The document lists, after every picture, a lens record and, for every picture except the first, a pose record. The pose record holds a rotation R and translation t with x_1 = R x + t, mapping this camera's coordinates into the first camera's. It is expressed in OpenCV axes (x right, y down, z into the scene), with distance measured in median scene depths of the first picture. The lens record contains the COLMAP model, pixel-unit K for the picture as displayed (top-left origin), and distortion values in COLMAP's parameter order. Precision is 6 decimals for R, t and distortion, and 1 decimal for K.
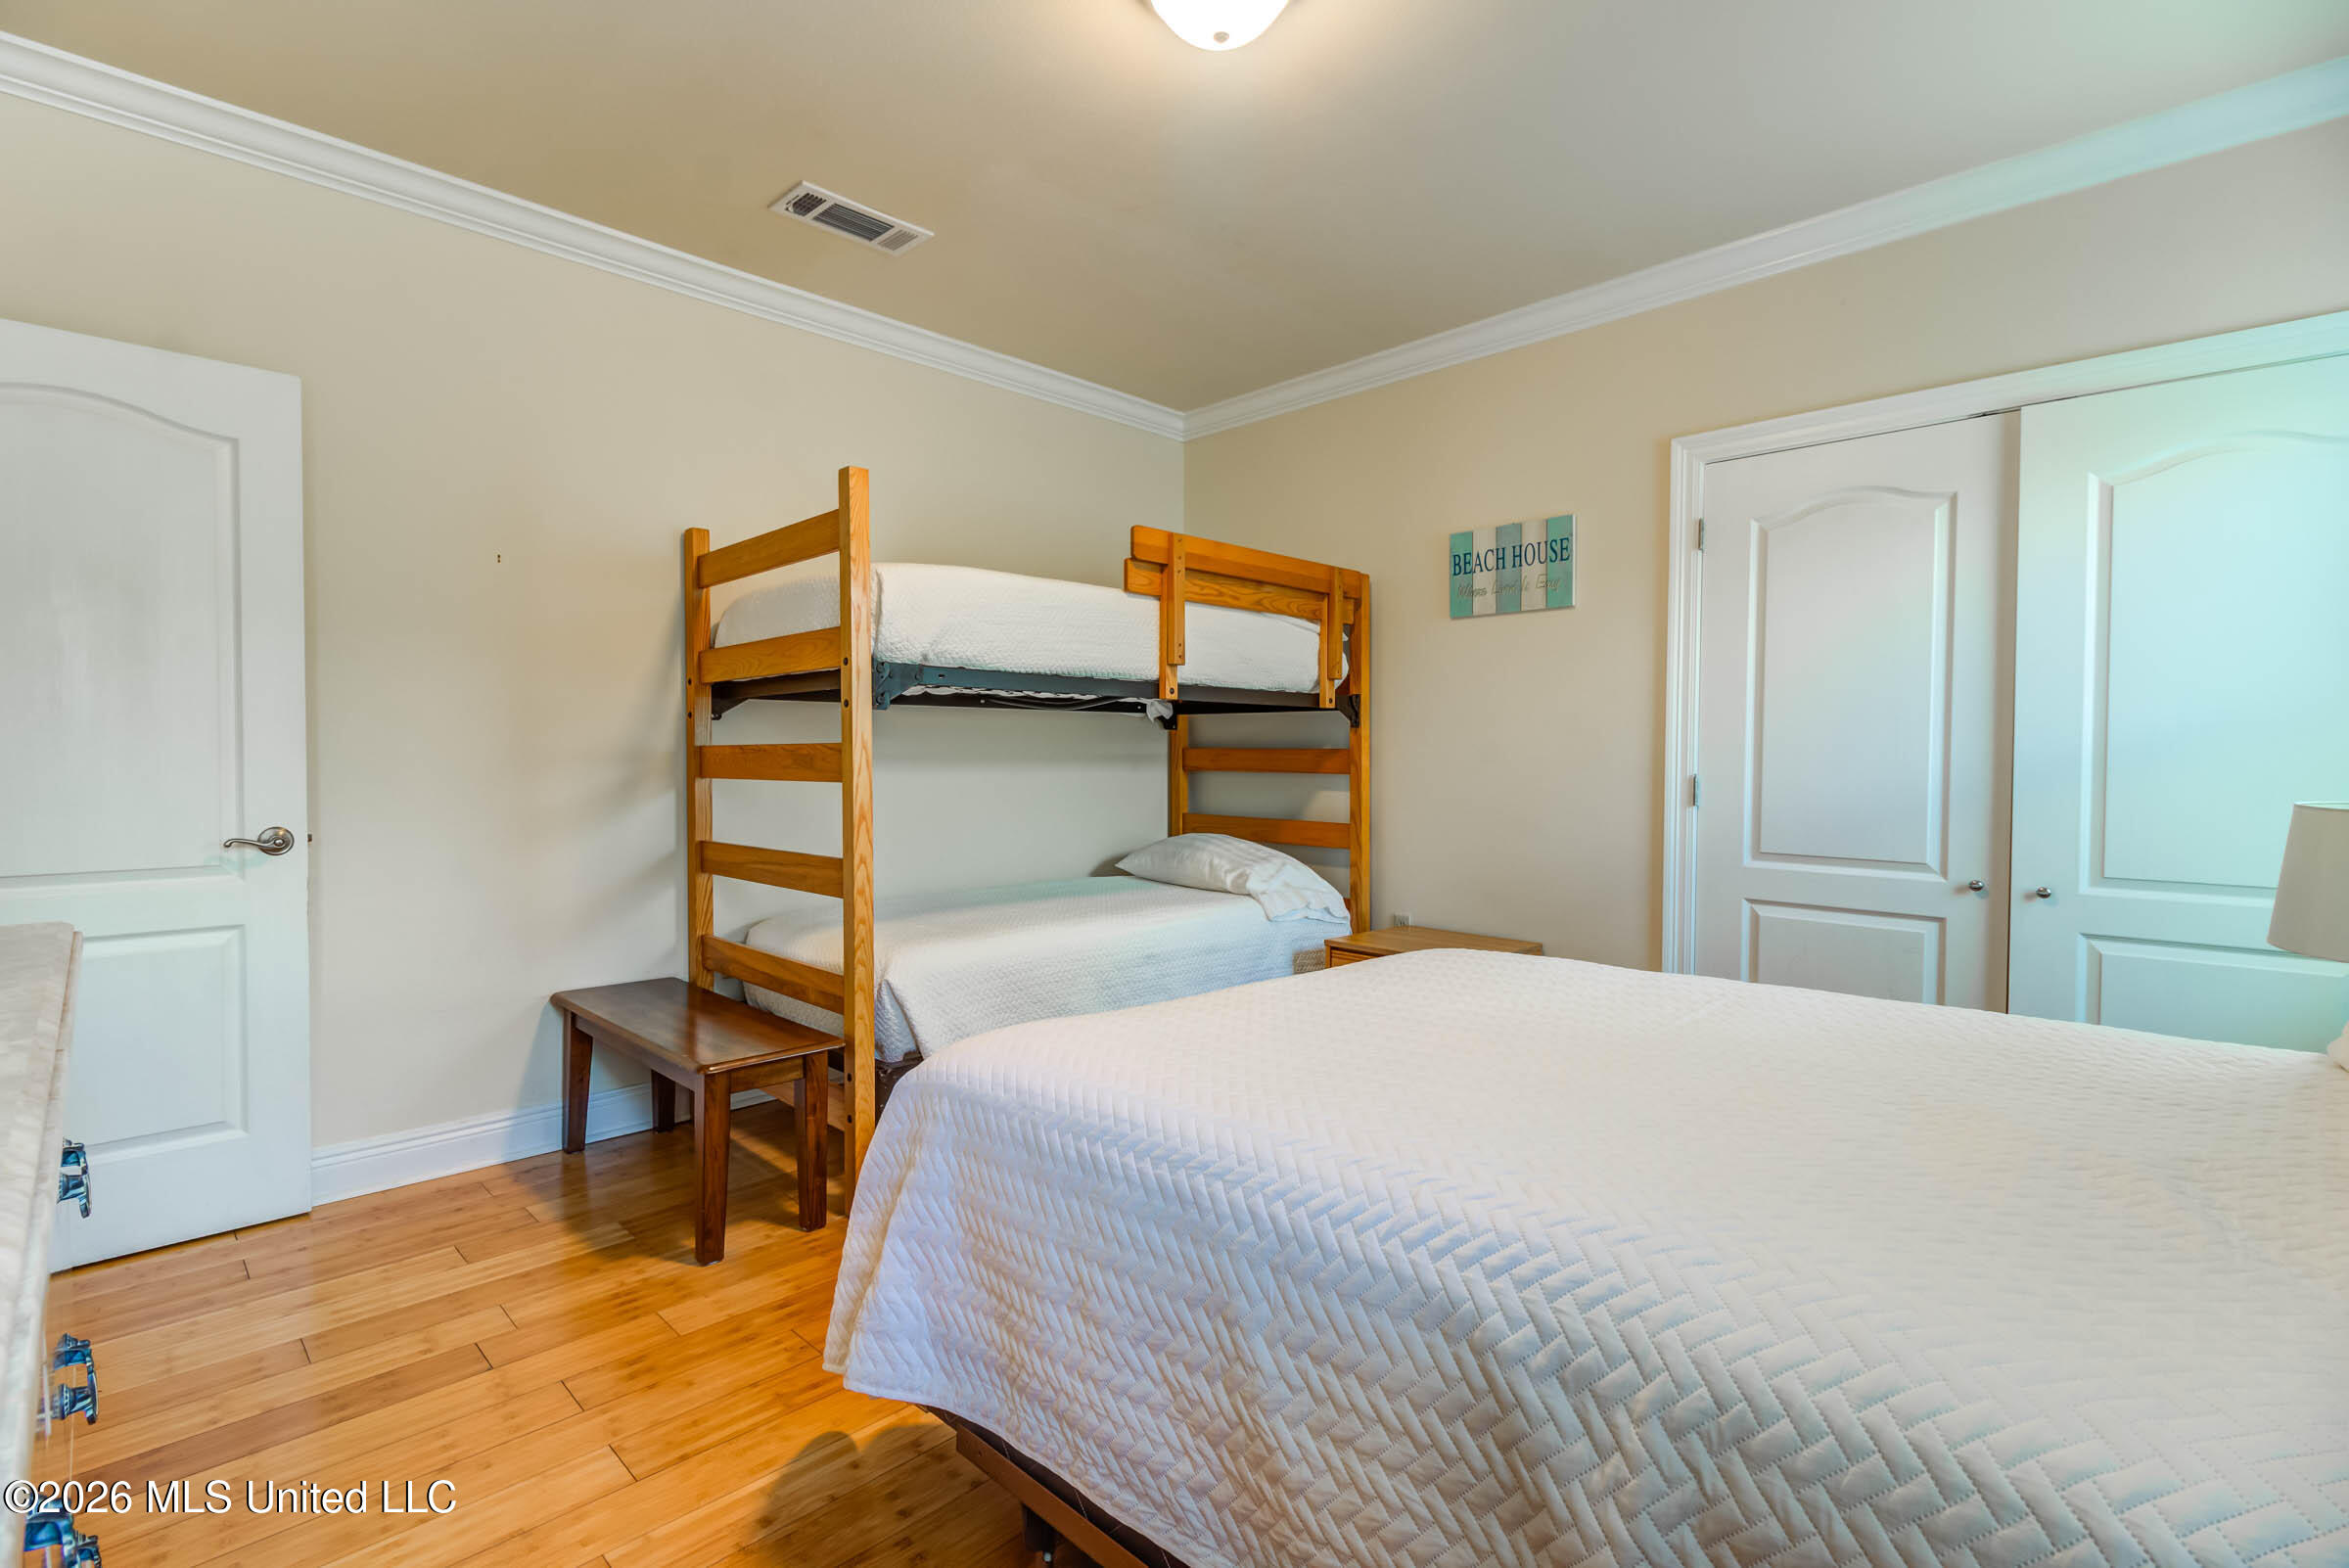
lens RADIAL K [[1115.9, 0, 1152.1], [0, 1115.9, 770.3], [0, 0, 1]] dist [0.020290, -0.018530]
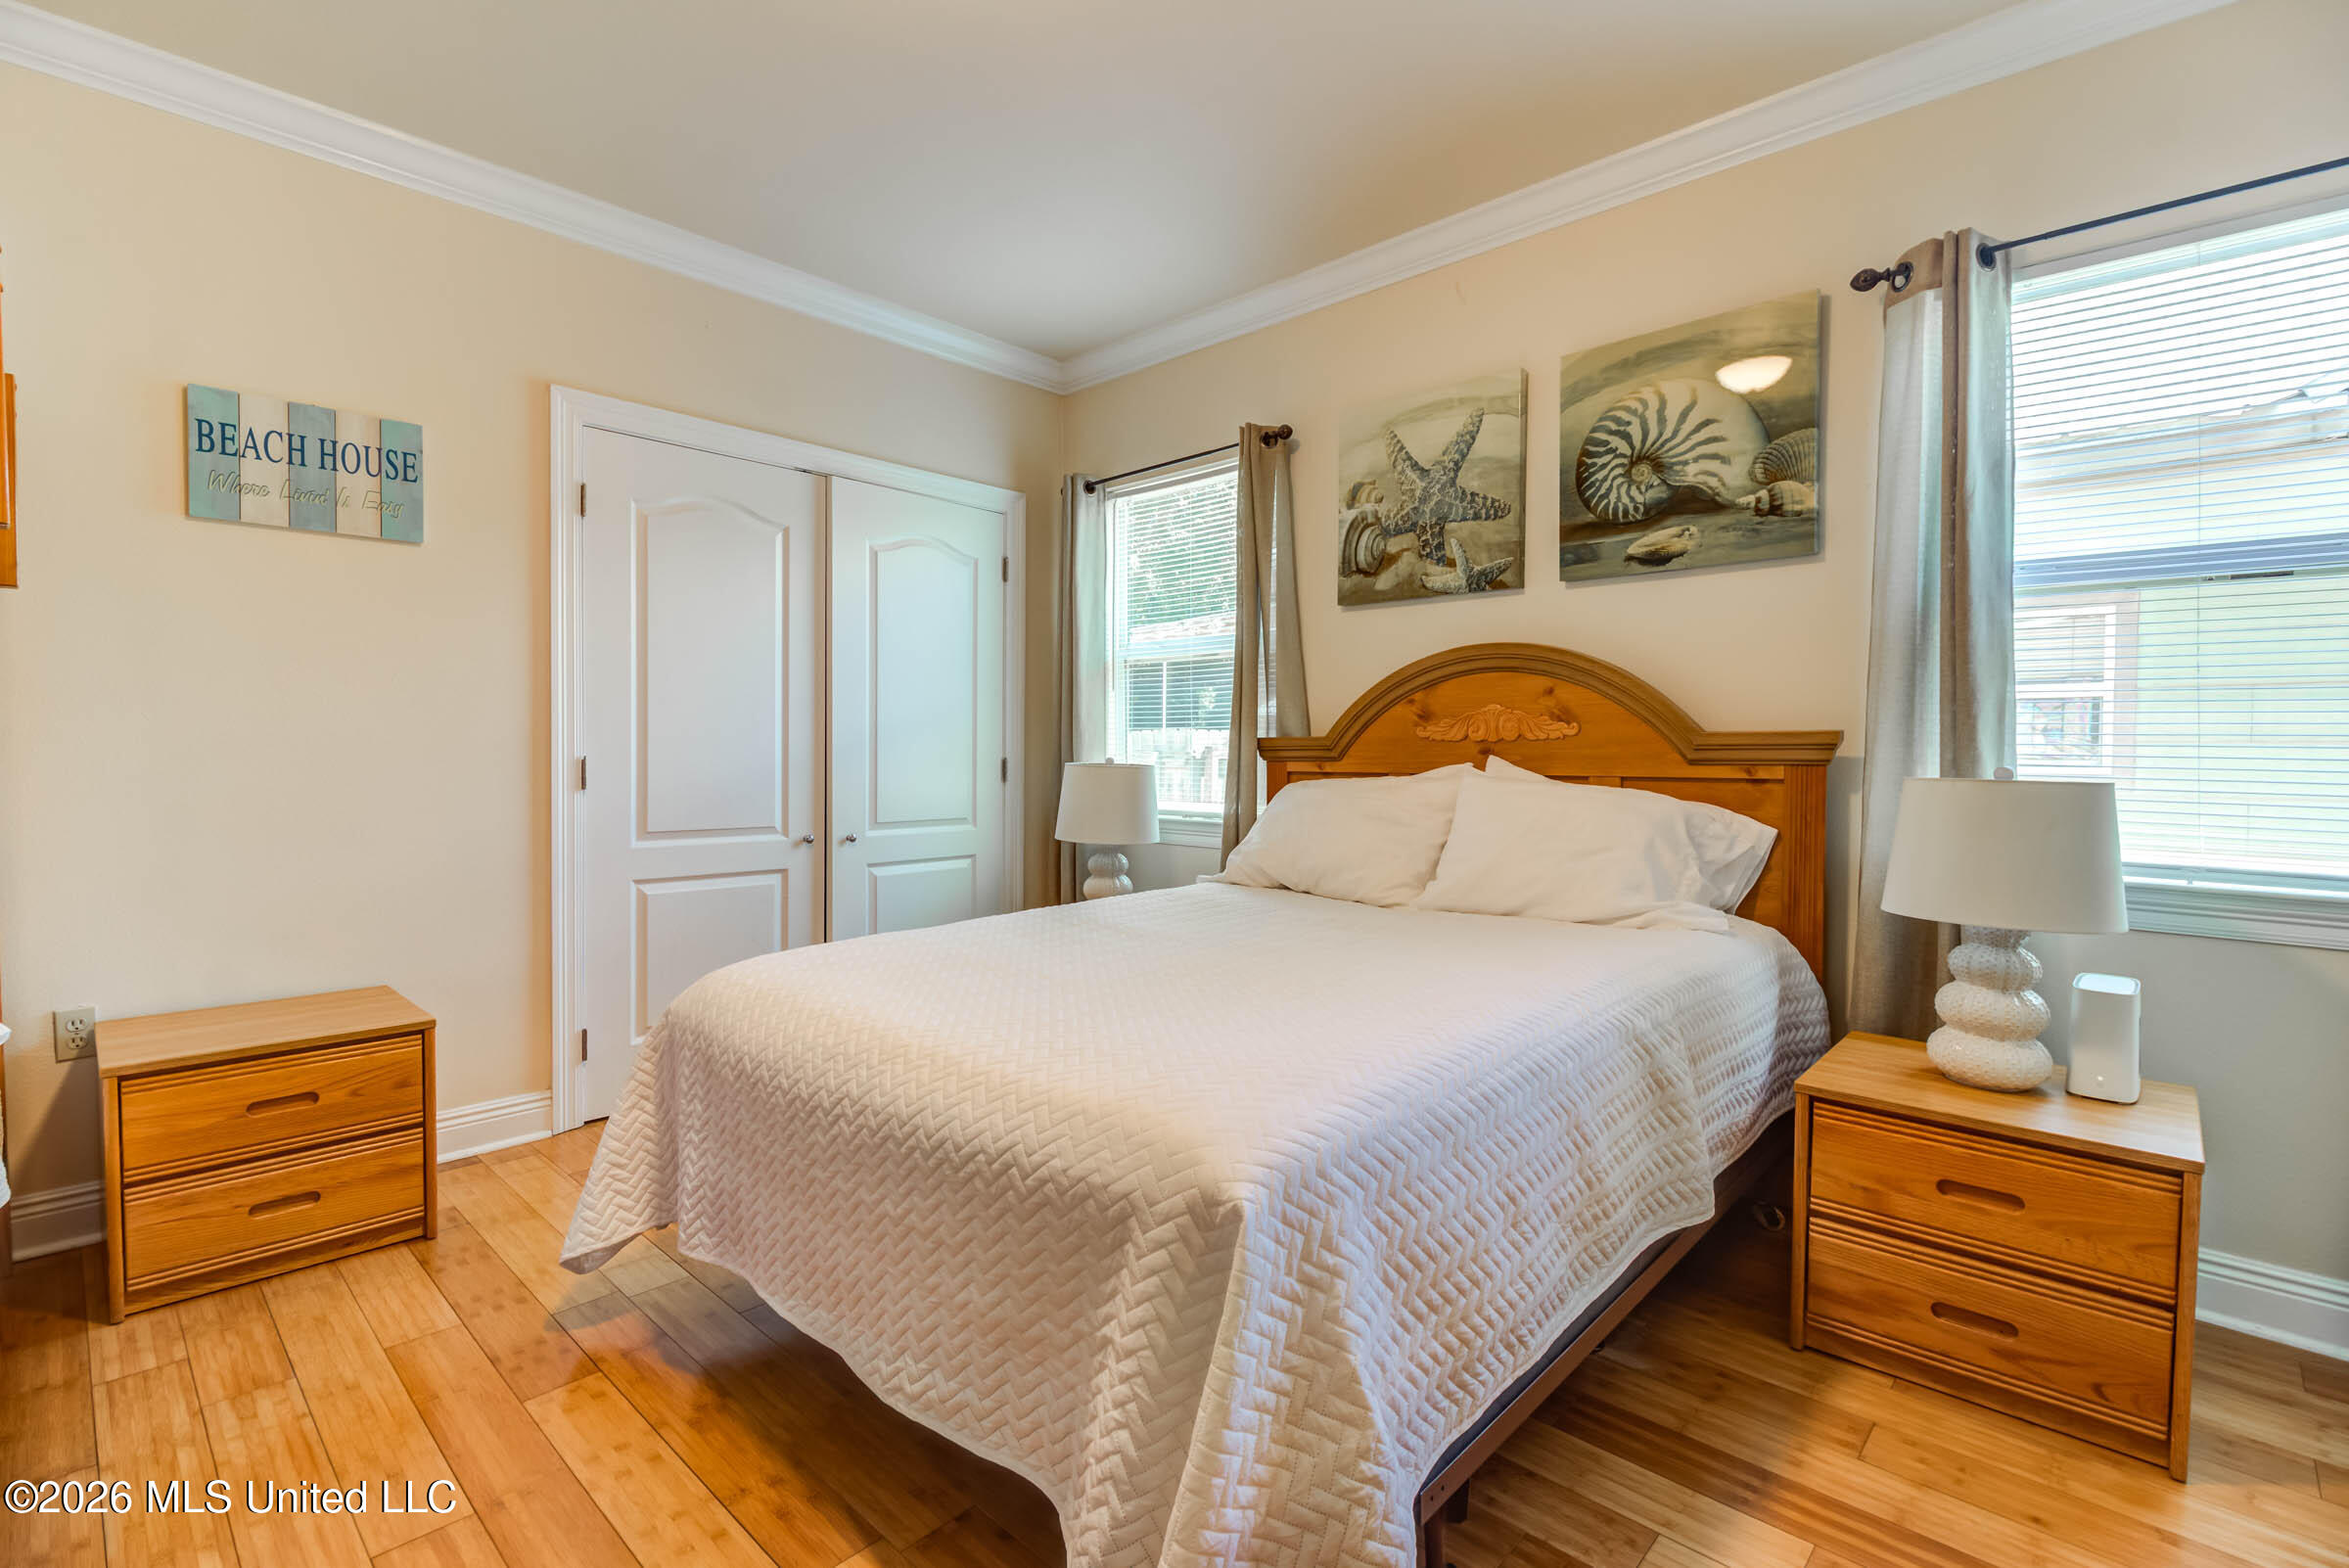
lens RADIAL K [[1115.9, 0, 1152.1], [0, 1115.9, 770.3], [0, 0, 1]] dist [0.020290, -0.018530]
pose [[-0.067262, -0.032385, 0.997210, -0.440714], [0.000016, 0.999473, 0.032460, -0.014112], [-0.997735, 0.002199, -0.067226, 0.540239]]
